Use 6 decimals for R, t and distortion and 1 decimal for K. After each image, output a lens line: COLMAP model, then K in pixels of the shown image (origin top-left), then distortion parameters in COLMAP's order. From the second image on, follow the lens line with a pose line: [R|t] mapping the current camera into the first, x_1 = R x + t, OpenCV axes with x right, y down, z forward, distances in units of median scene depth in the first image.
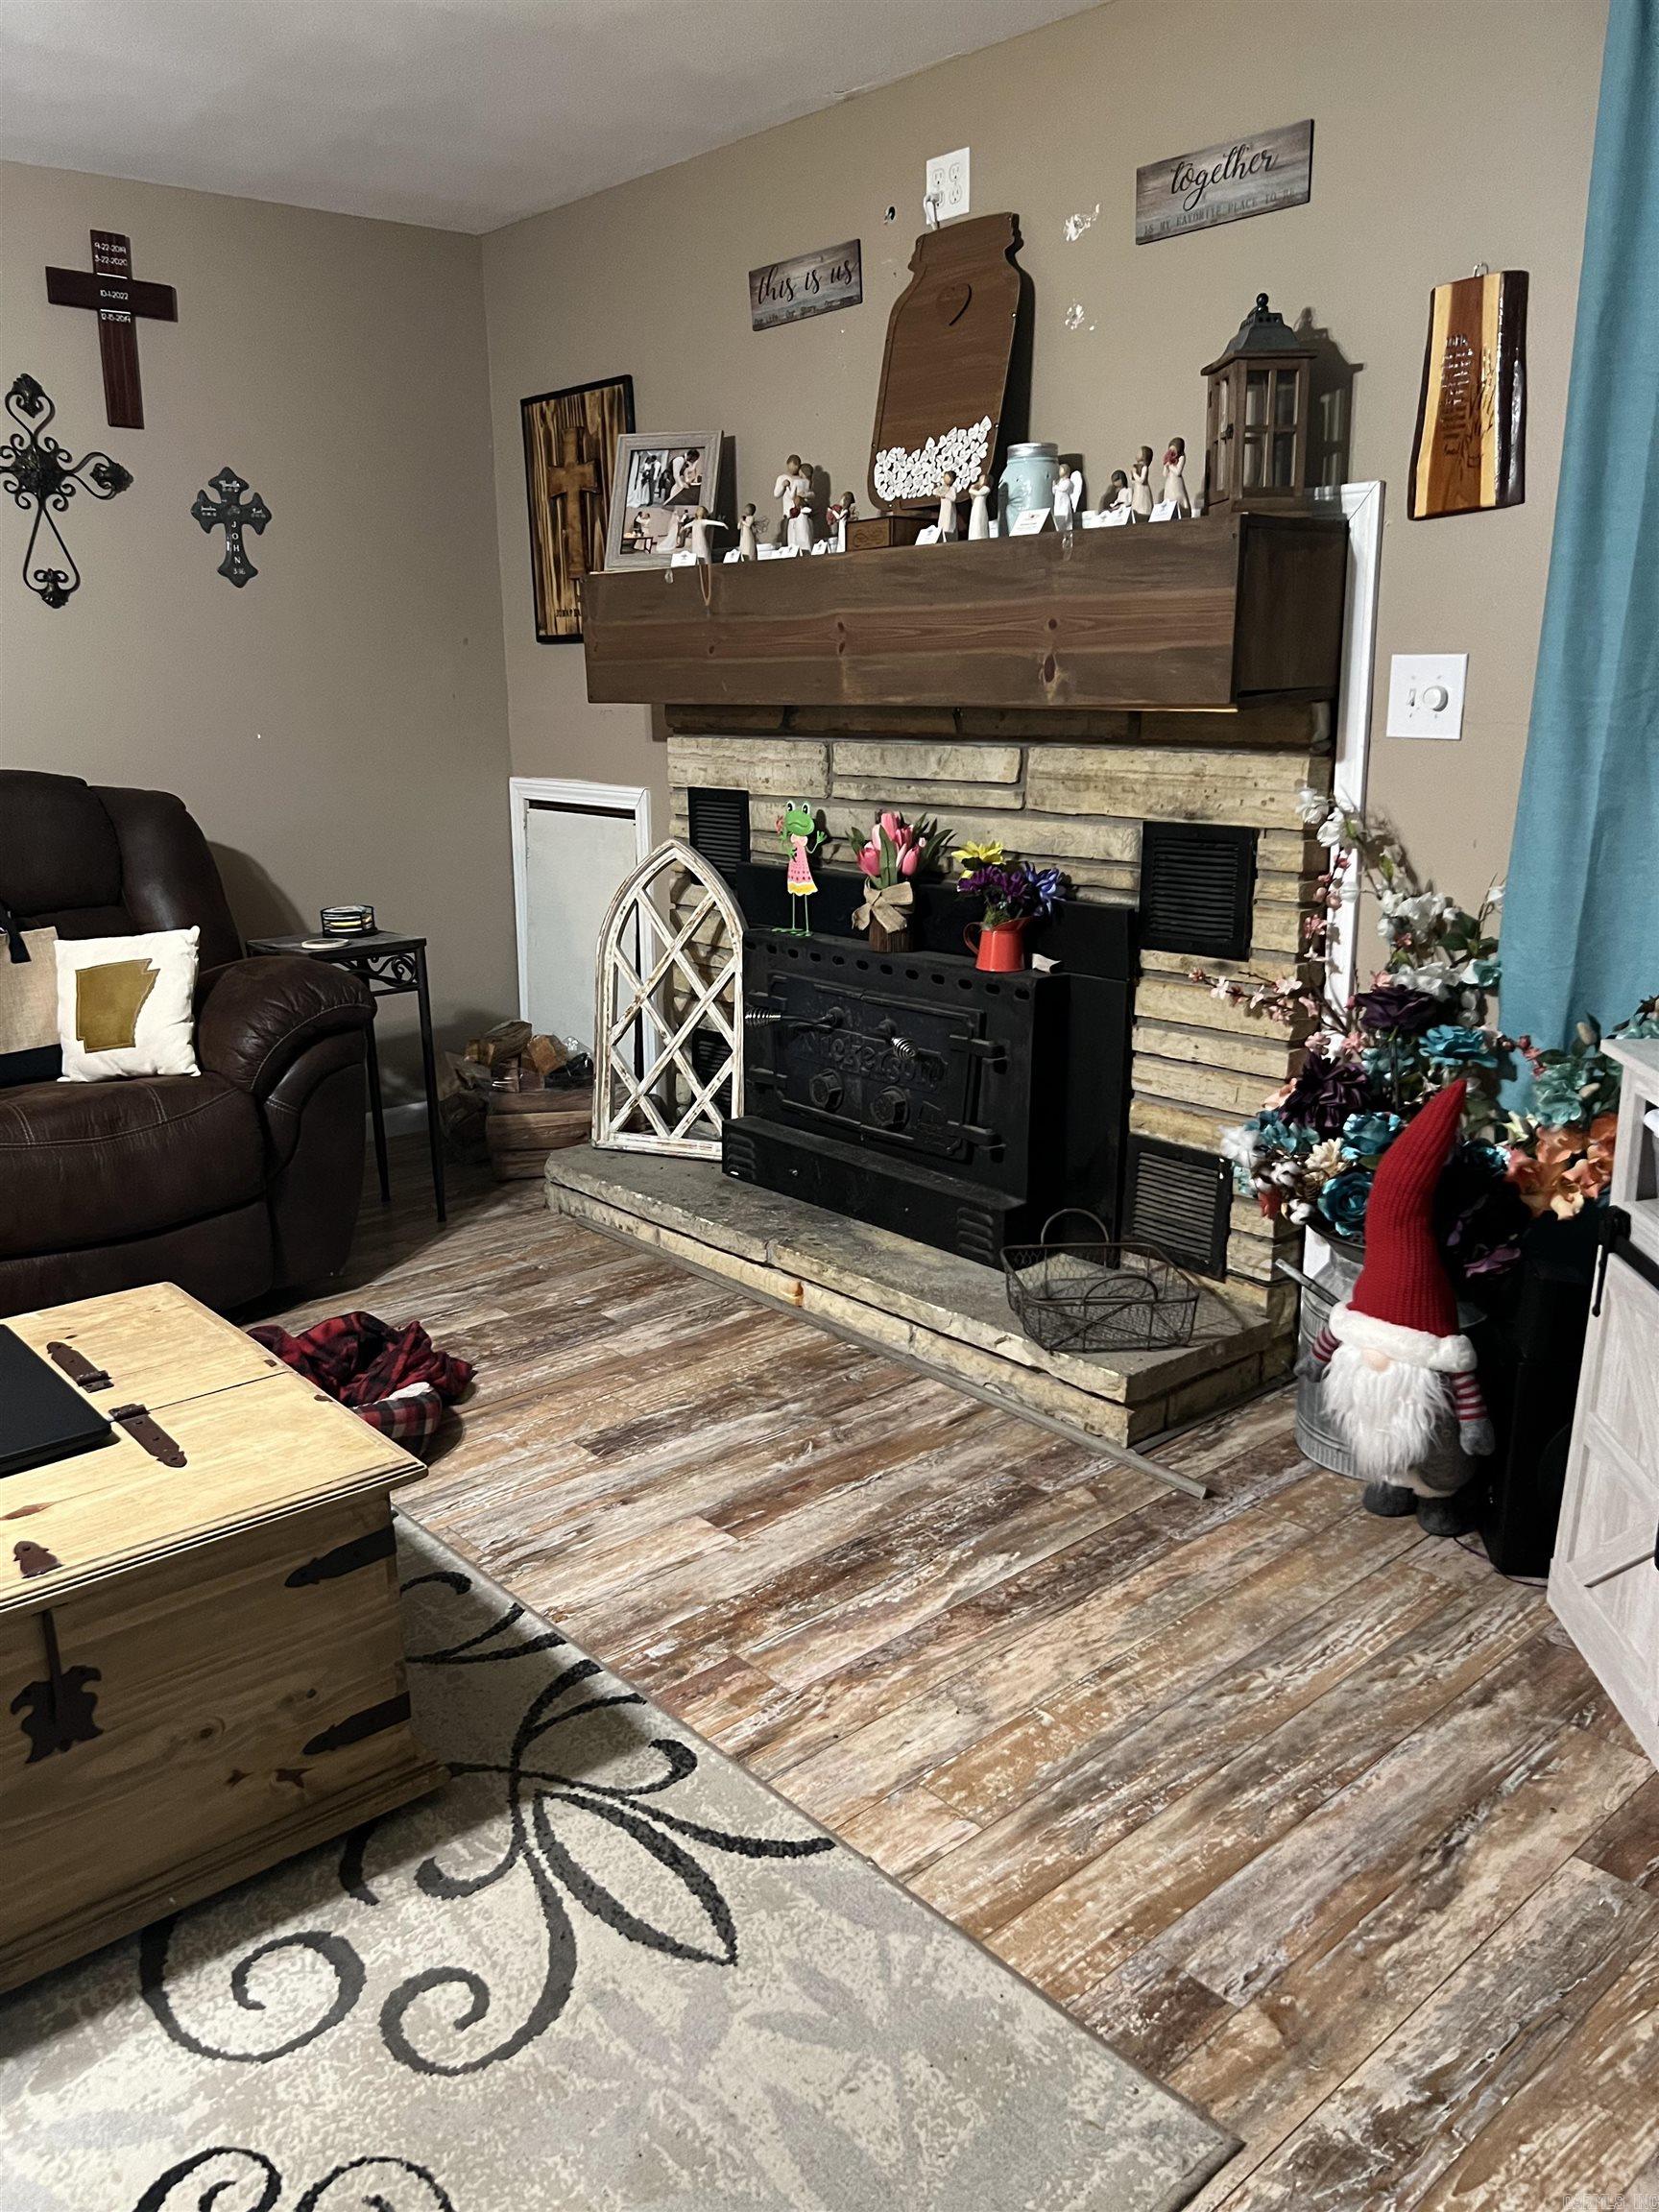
lens RADIAL K [[1648.5, 0, 827.7], [0, 1648.5, 1163.7], [0, 0, 1]] dist [0.017481, -0.002268]
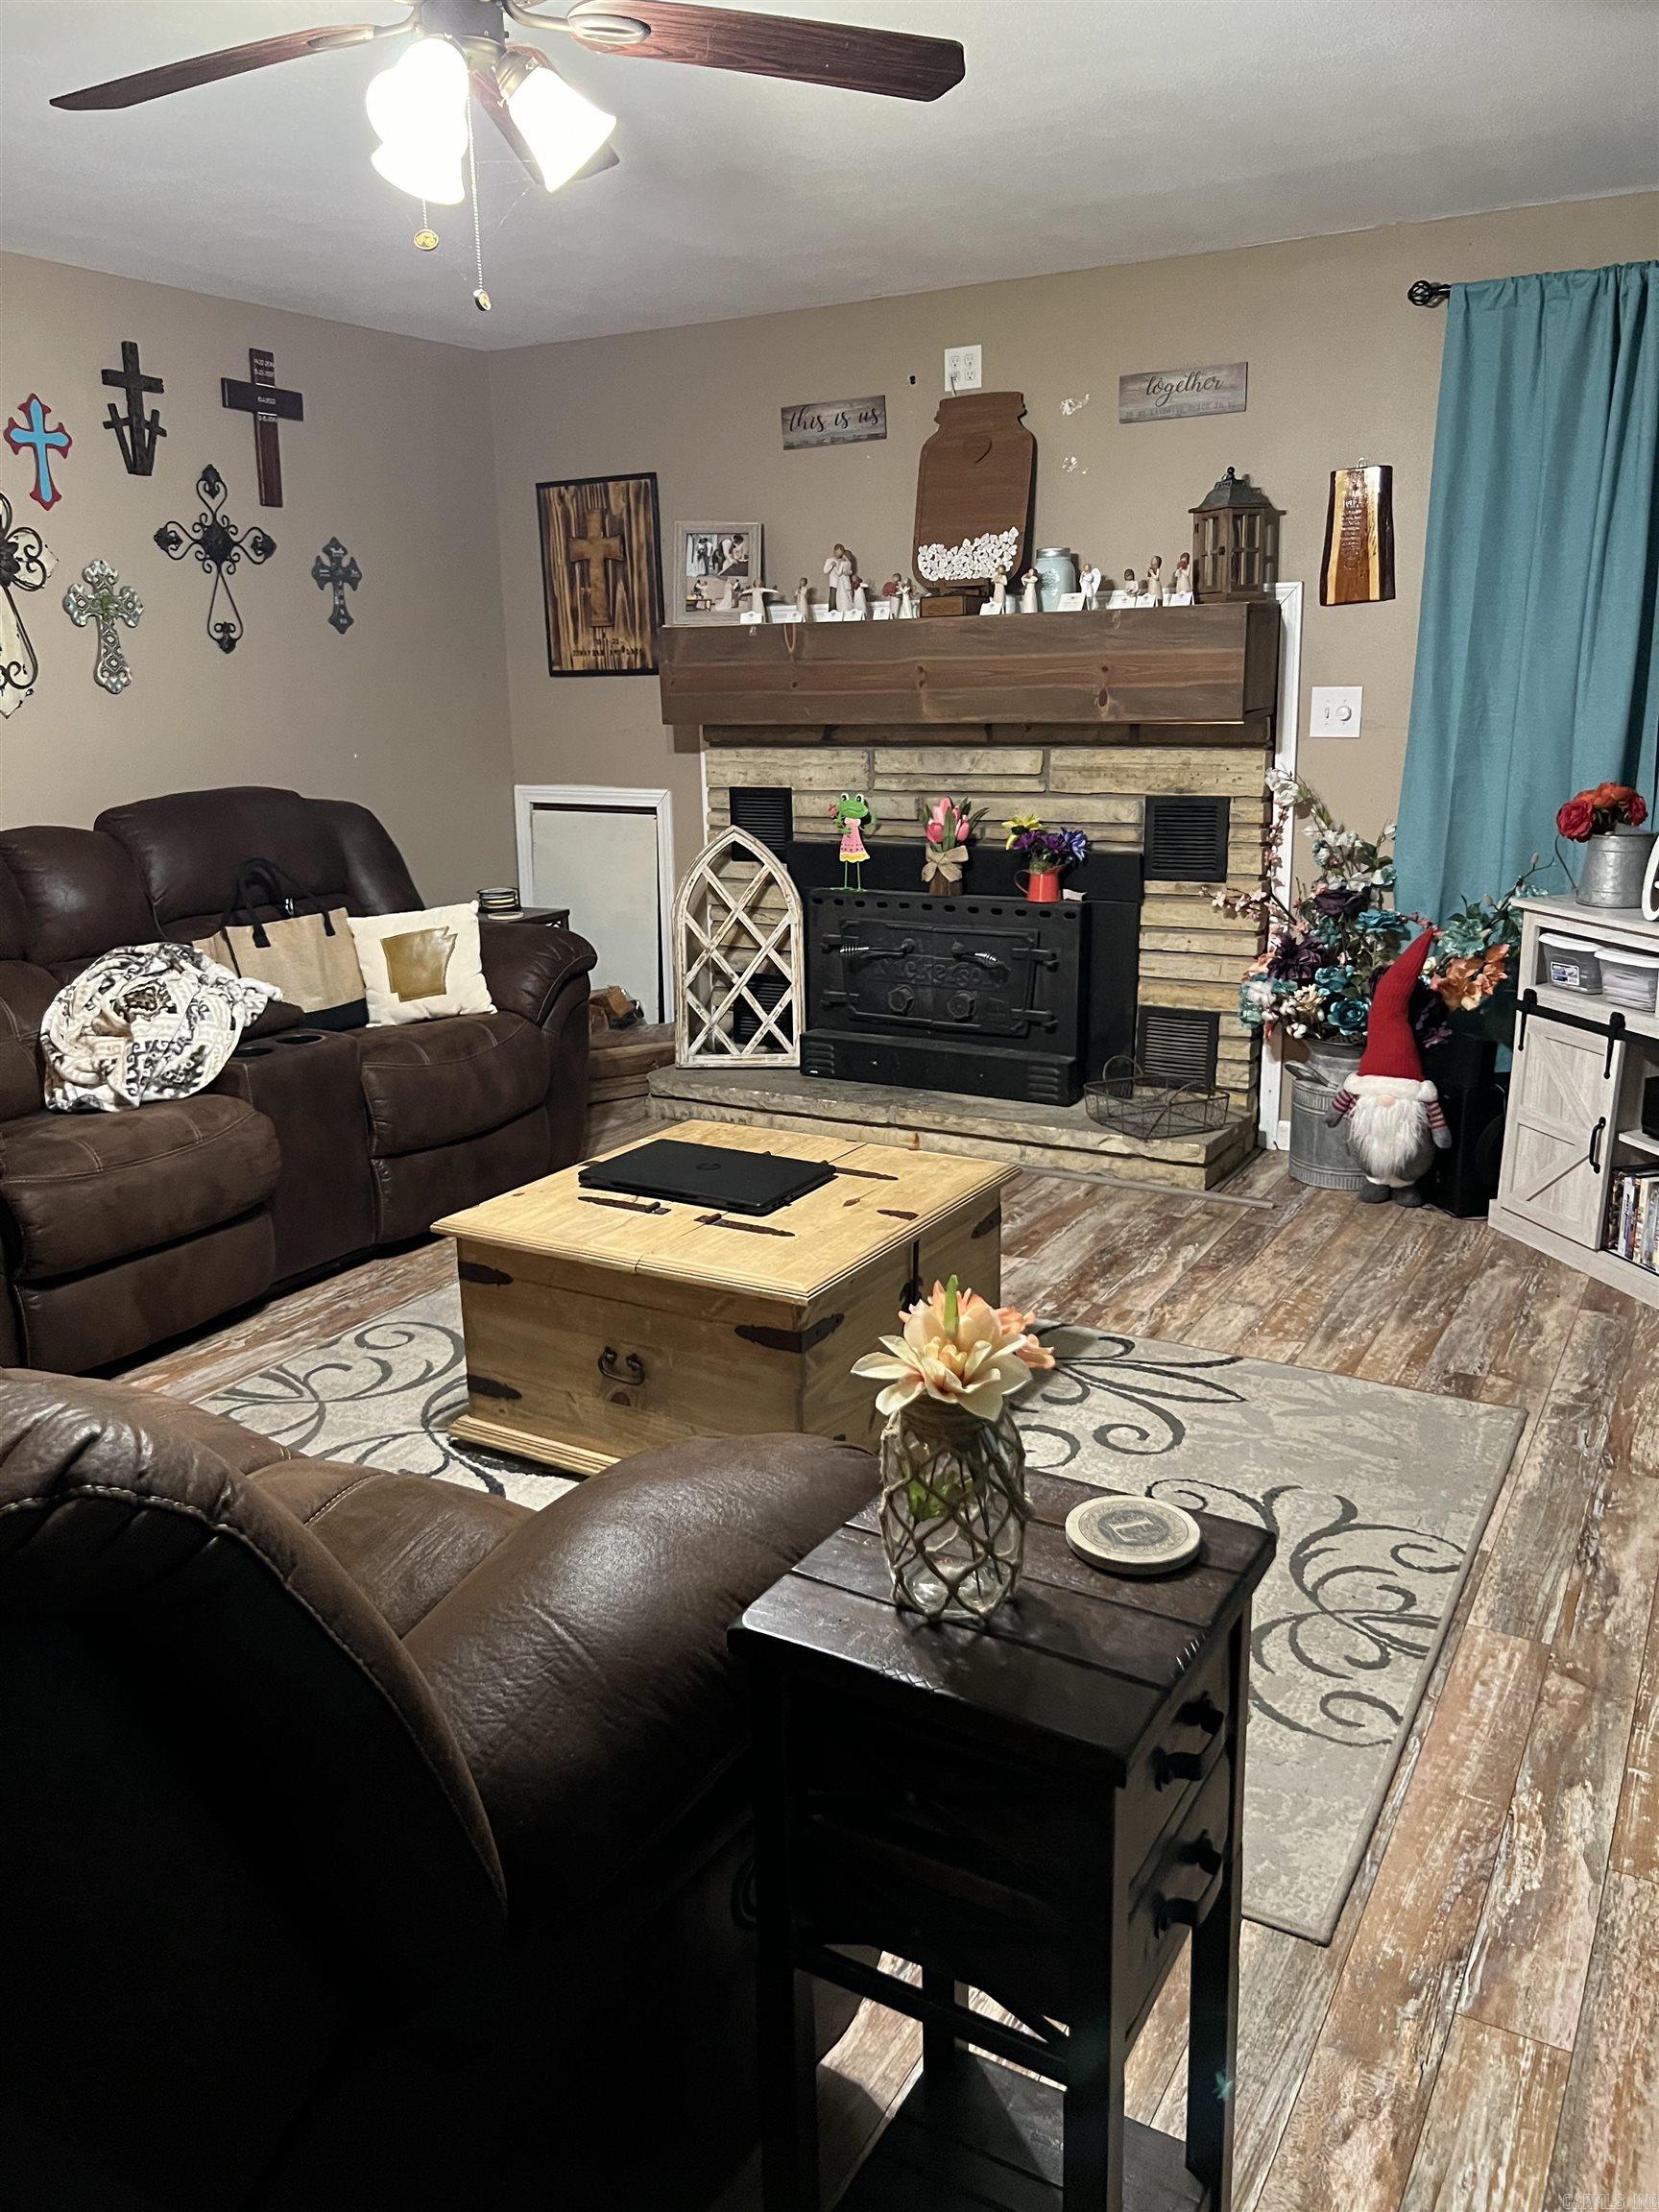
lens RADIAL K [[1655.4, 0, 826.3], [0, 1655.4, 1147.8], [0, 0, 1]] dist [0.052372, -0.067359]
pose [[0.947192, -0.095405, 0.306146, -0.559609], [0.099981, 0.994989, 0.000735, 0.081236], [-0.304682, 0.029912, 0.951984, -0.344191]]
